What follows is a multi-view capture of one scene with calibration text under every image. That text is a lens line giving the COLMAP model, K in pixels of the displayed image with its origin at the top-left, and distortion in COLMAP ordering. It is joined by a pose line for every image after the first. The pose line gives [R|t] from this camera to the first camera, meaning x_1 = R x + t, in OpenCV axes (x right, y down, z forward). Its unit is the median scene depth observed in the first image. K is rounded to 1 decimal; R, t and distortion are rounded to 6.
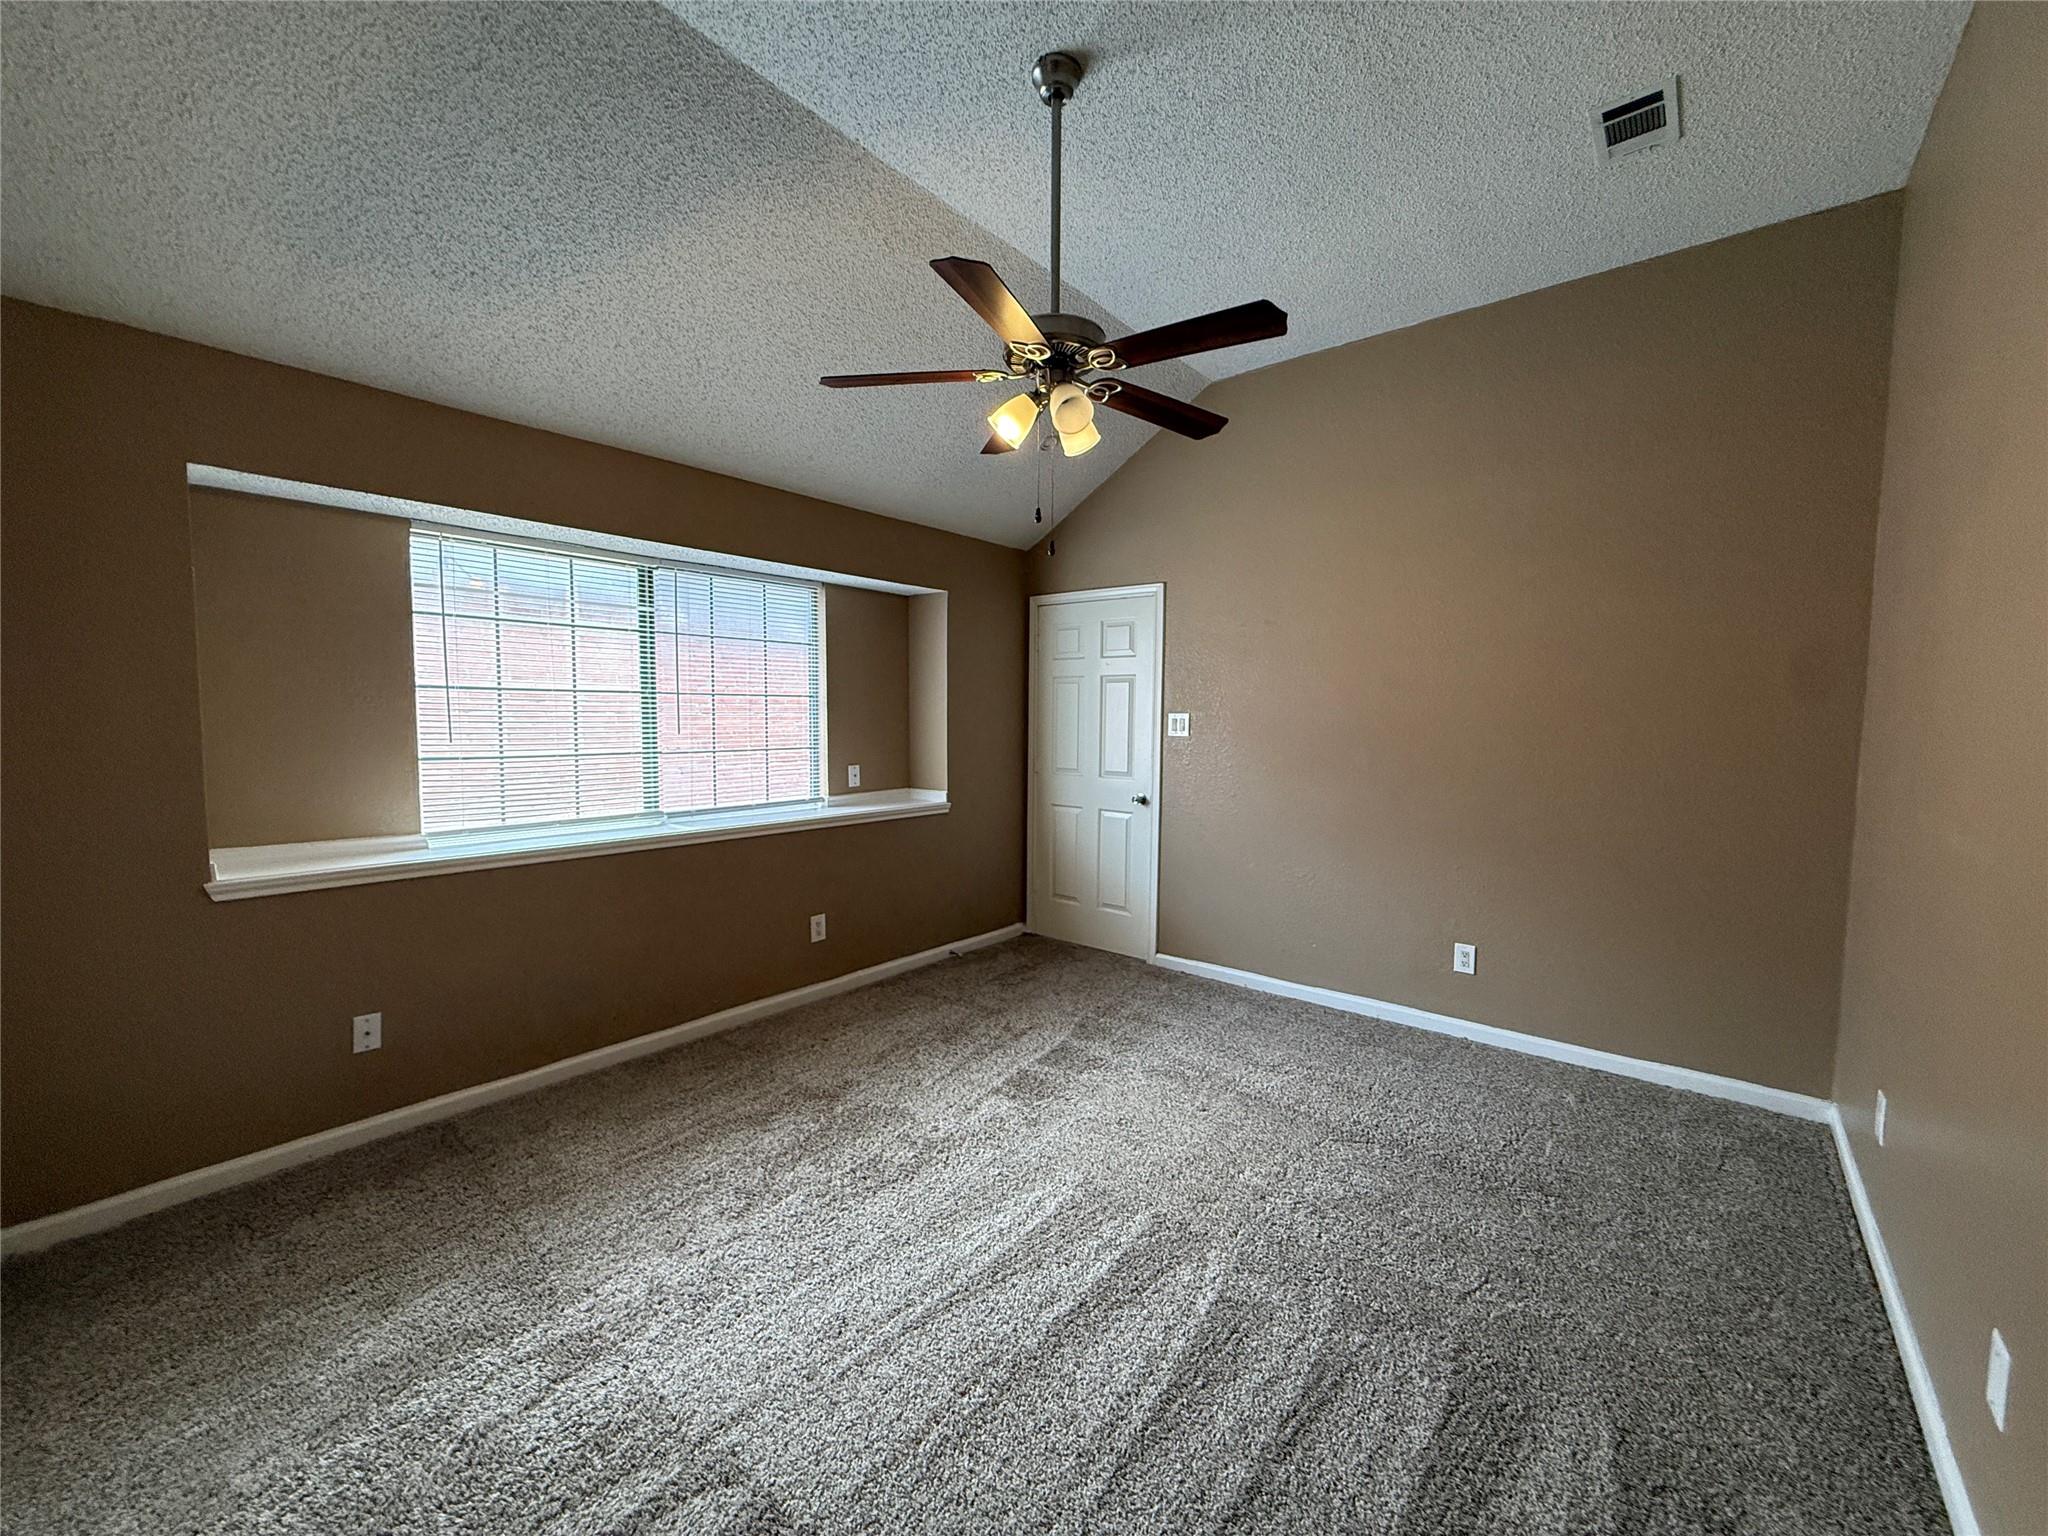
lens RADIAL K [[814.5, 0, 1034.8], [0, 814.5, 762.2], [0, 0, 1]] dist [-0.001667, -0.000139]
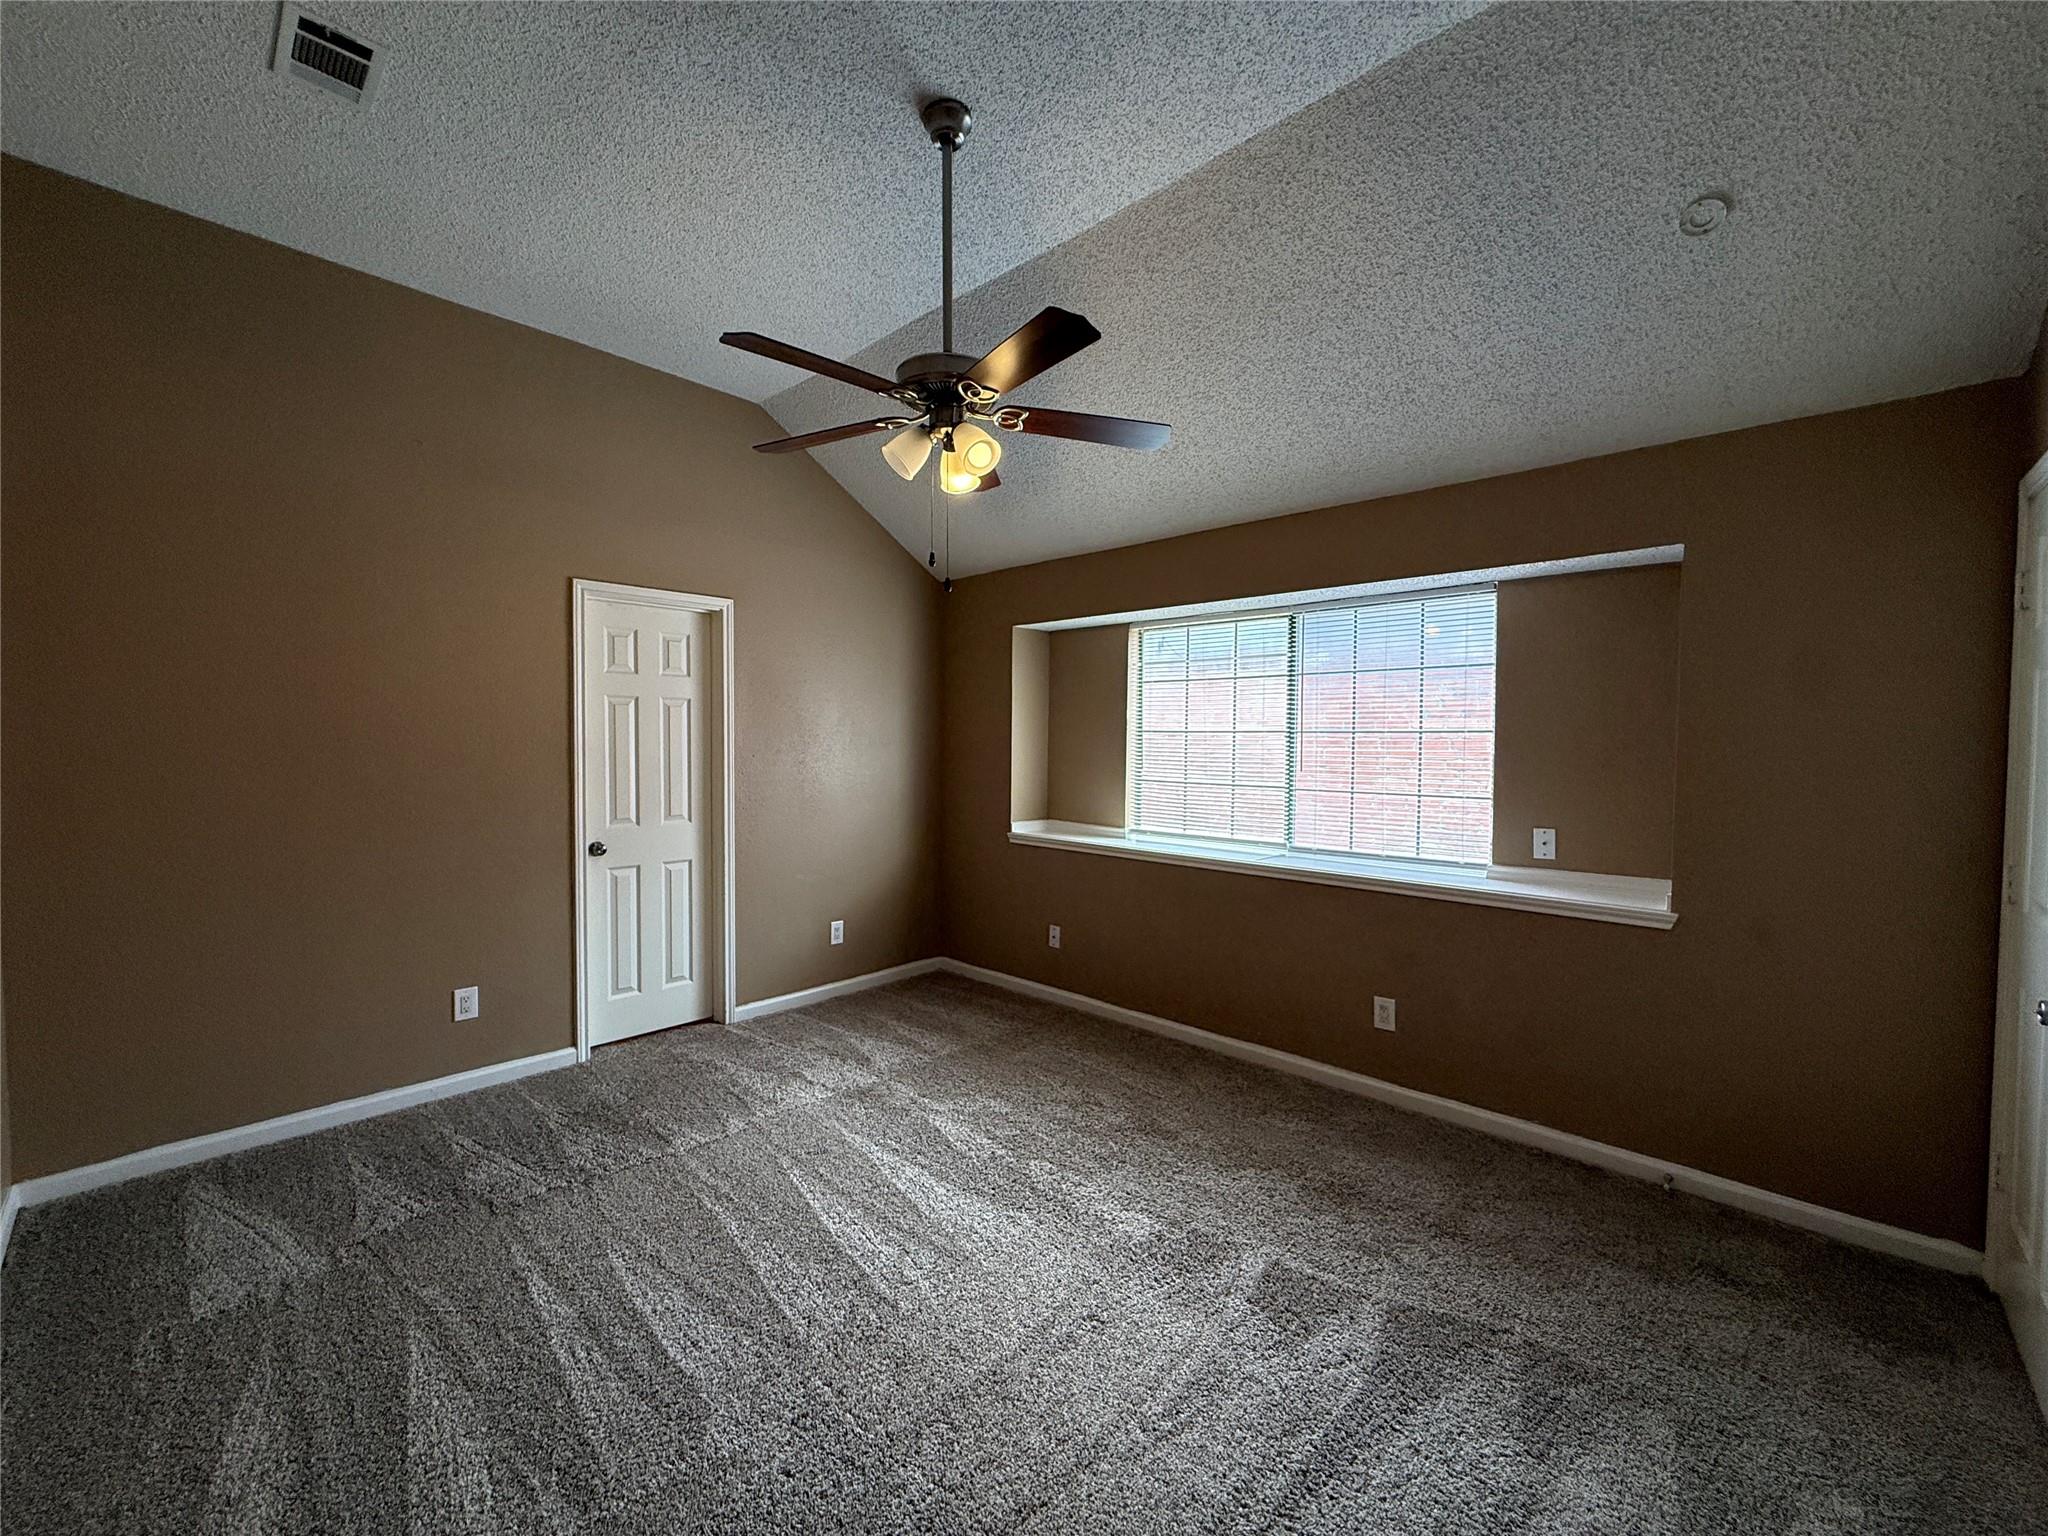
lens RADIAL K [[814.5, 0, 1024.9], [0, 814.5, 767.8], [0, 0, 1]] dist [-0.001667, -0.000139]
pose [[-0.070792, 0.021043, -0.997269, 0.611712], [-0.072494, 0.997025, 0.026184, -0.040895], [0.994853, 0.074150, -0.069056, 0.723264]]
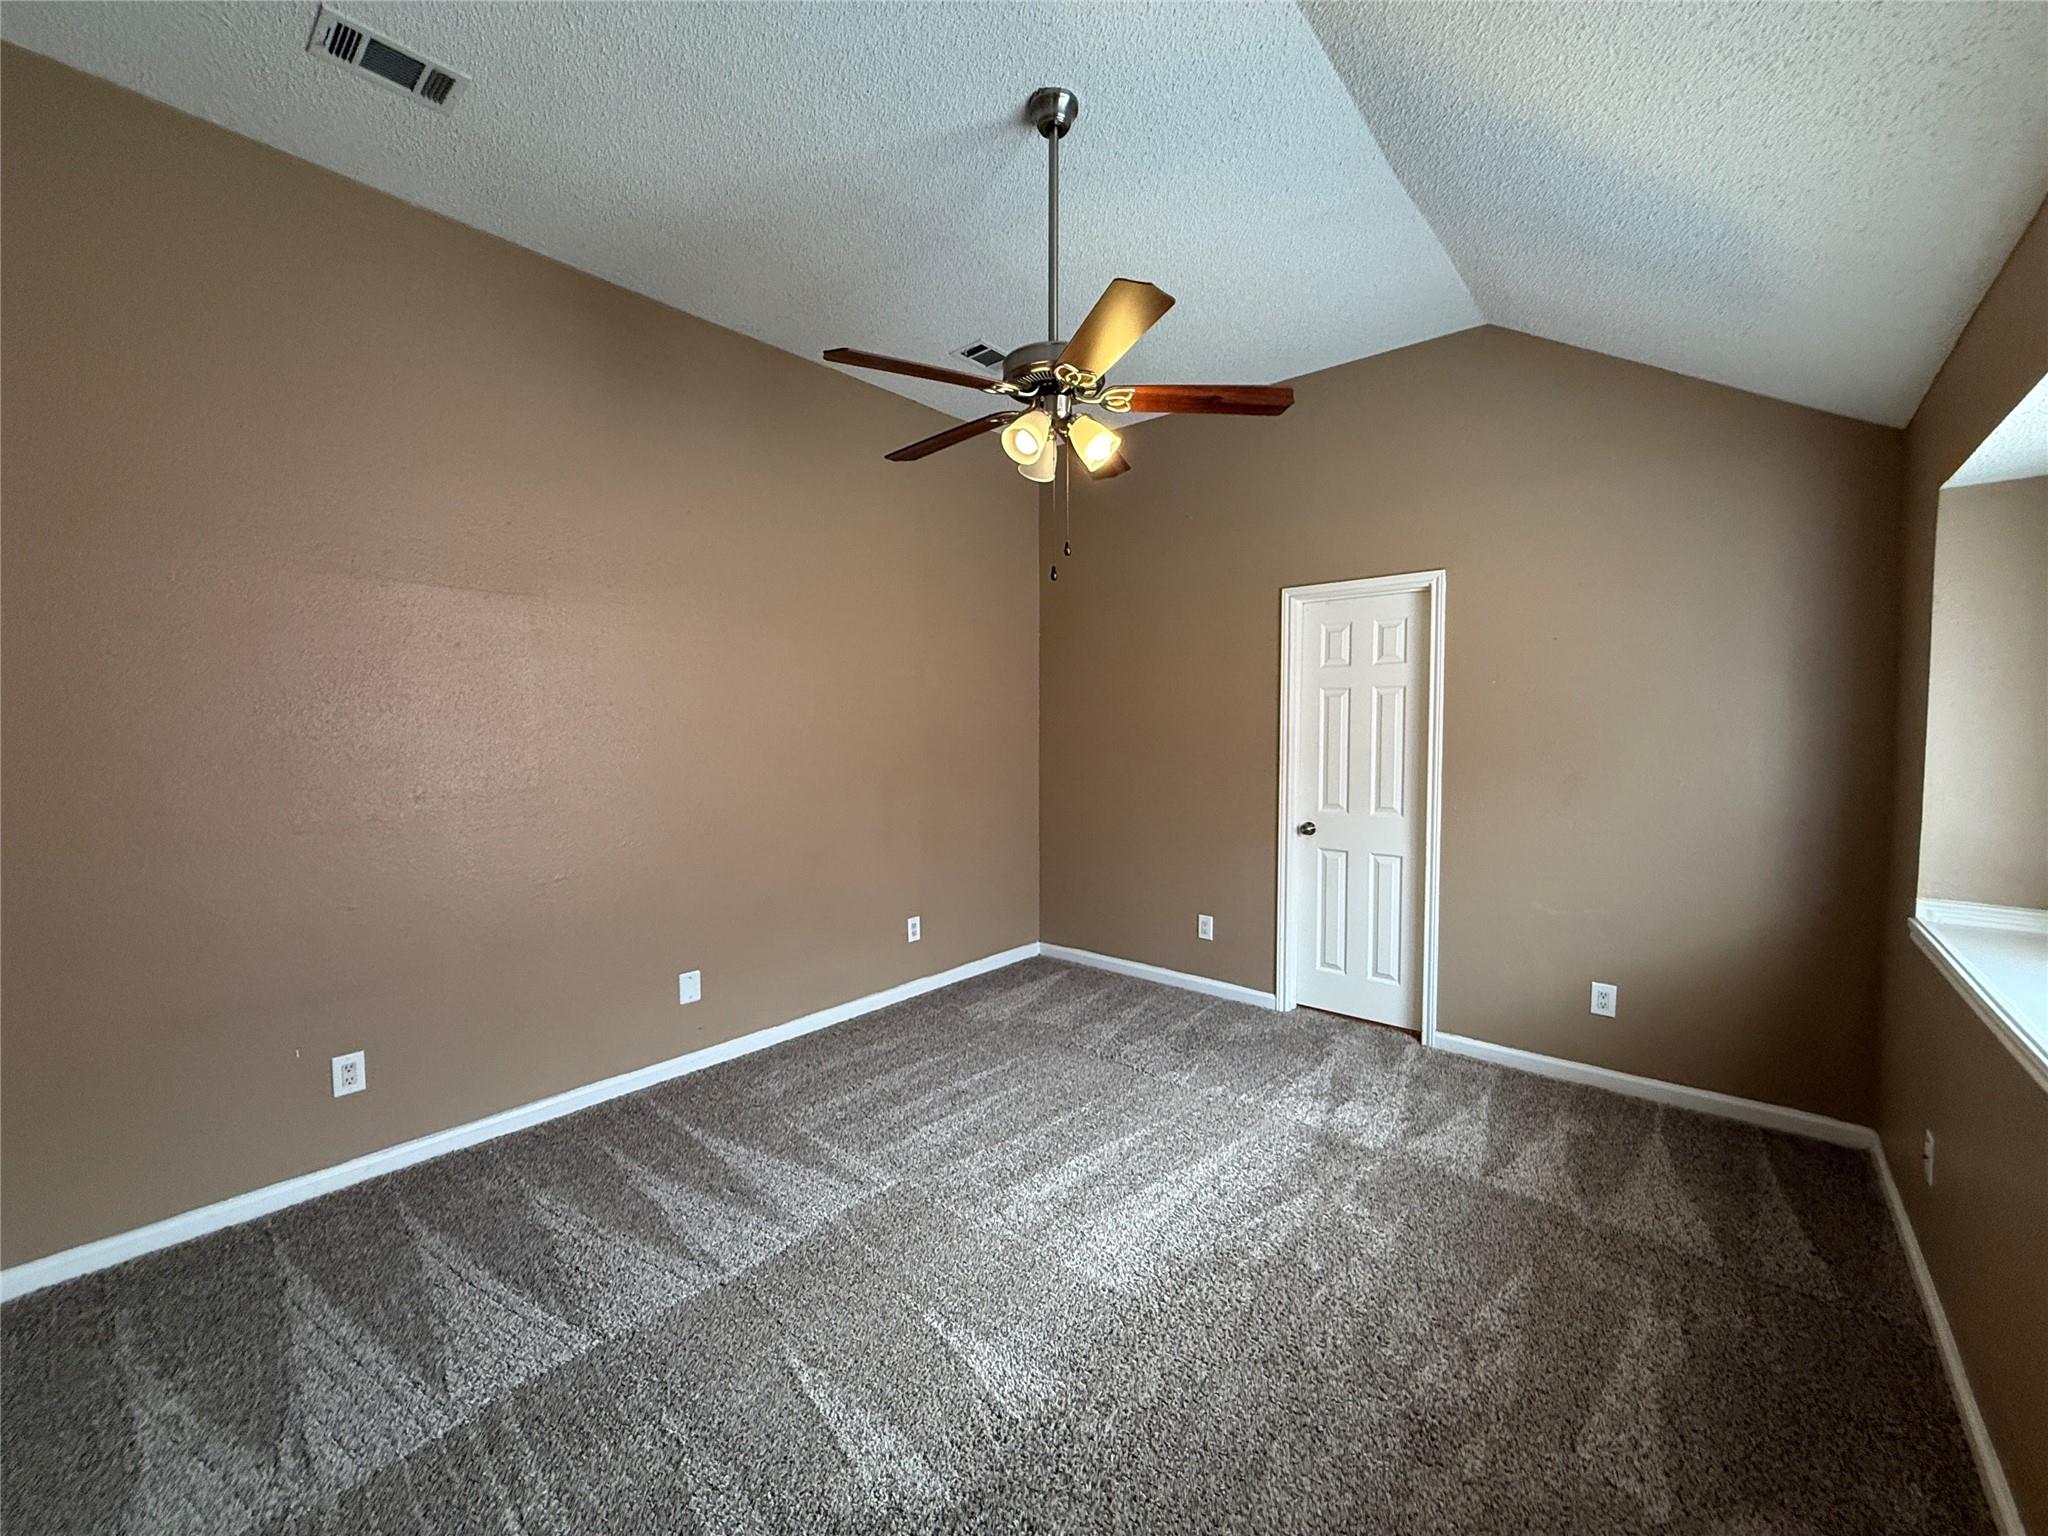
lens RADIAL K [[814.5, 0, 1016.9], [0, 814.5, 771.7], [0, 0, 1]] dist [-0.001667, -0.000139]
pose [[-0.999393, -0.011158, 0.033017, 0.010565], [-0.007078, 0.992602, 0.121209, -0.085890], [-0.034125, 0.120901, -0.992078, 1.240694]]
